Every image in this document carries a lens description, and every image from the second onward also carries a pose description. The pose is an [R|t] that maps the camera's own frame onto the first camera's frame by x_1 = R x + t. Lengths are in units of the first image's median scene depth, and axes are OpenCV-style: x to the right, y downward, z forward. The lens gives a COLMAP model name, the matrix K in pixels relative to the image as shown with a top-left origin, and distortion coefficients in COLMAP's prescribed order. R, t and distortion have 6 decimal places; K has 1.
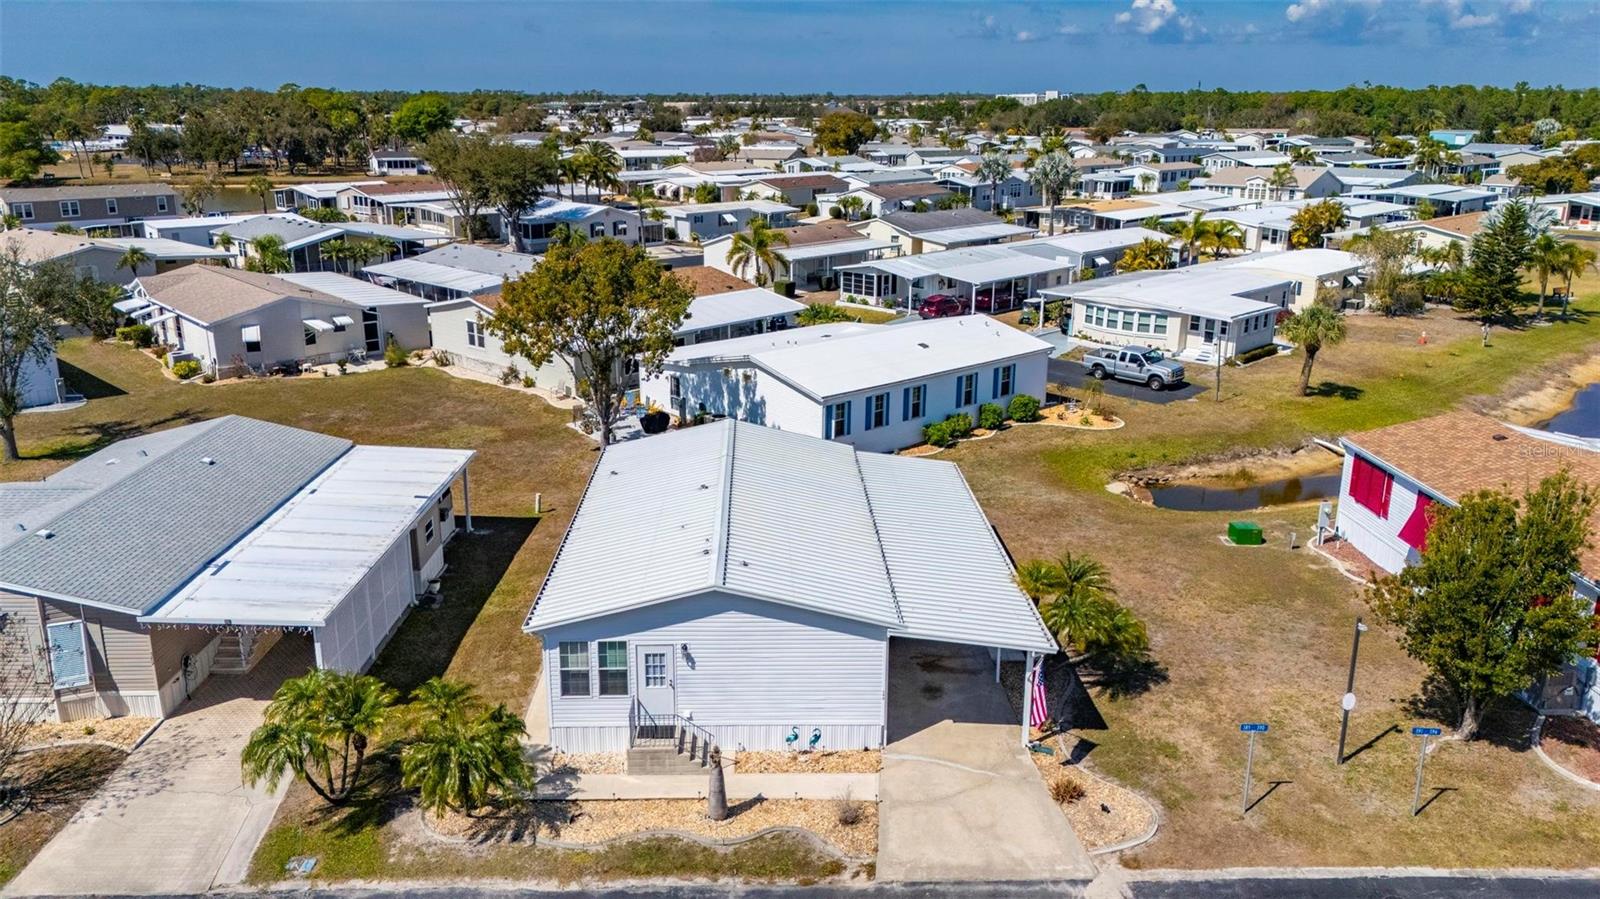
lens RADIAL K [[1138.4, 0, 774.3], [0, 1138.4, 452.1], [0, 0, 1]] dist [0.073255, -0.062270]
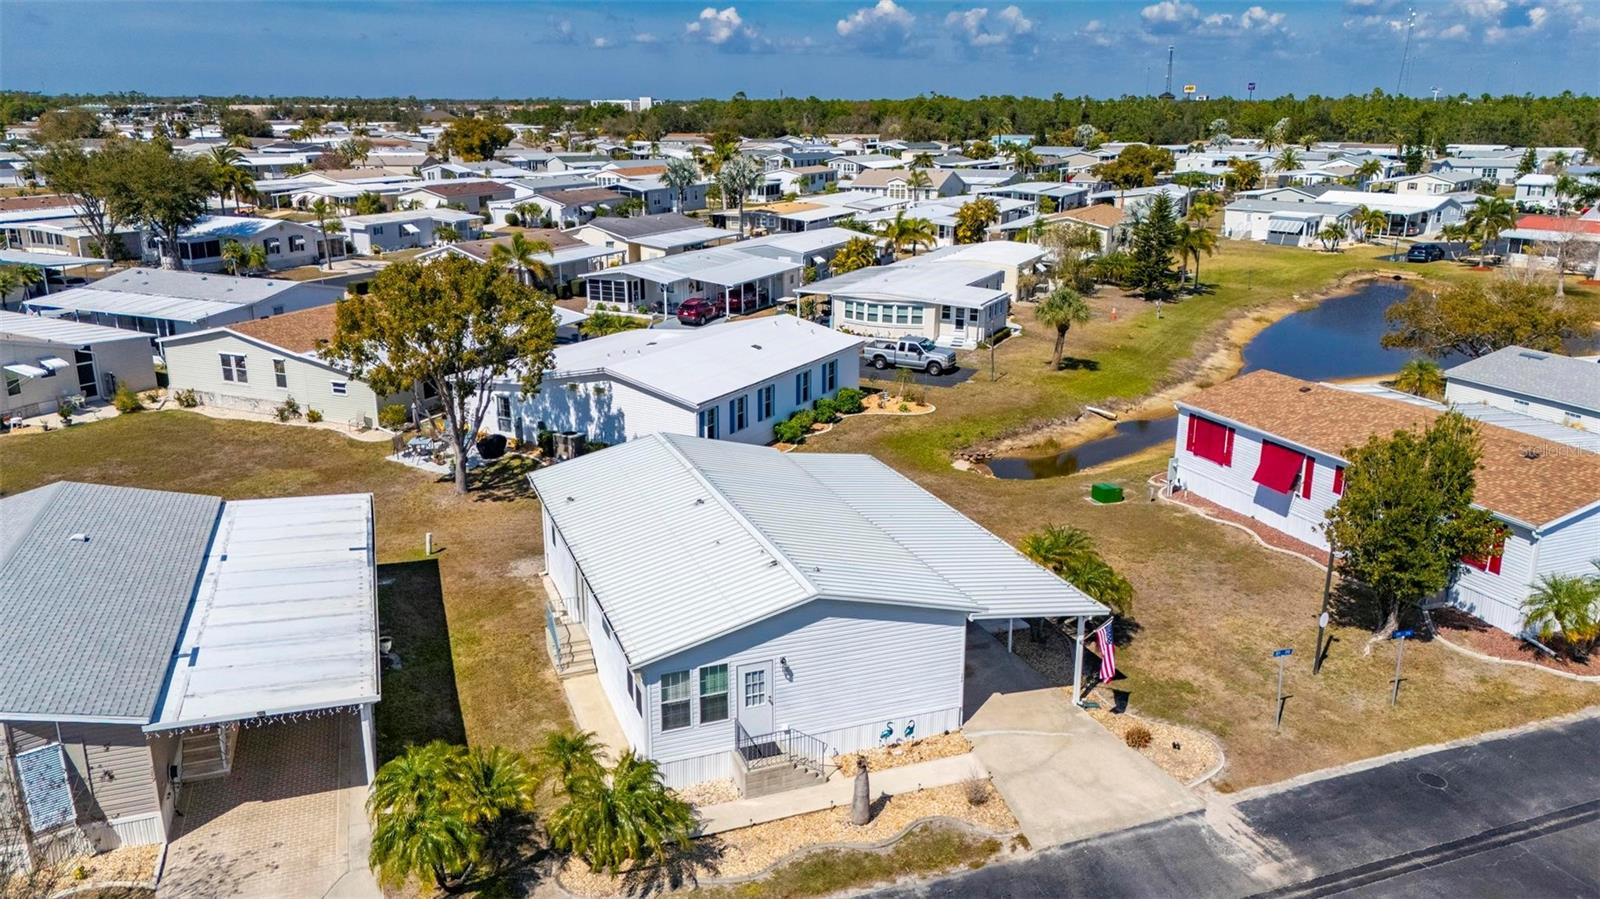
lens RADIAL K [[1138.4, 0, 774.3], [0, 1138.4, 452.1], [0, 0, 1]] dist [0.073255, -0.062270]
pose [[0.944150, -0.095319, 0.315427, -0.178536], [0.096598, 0.995256, 0.011615, -0.009765], [-0.315037, 0.019504, 0.948879, 0.029047]]
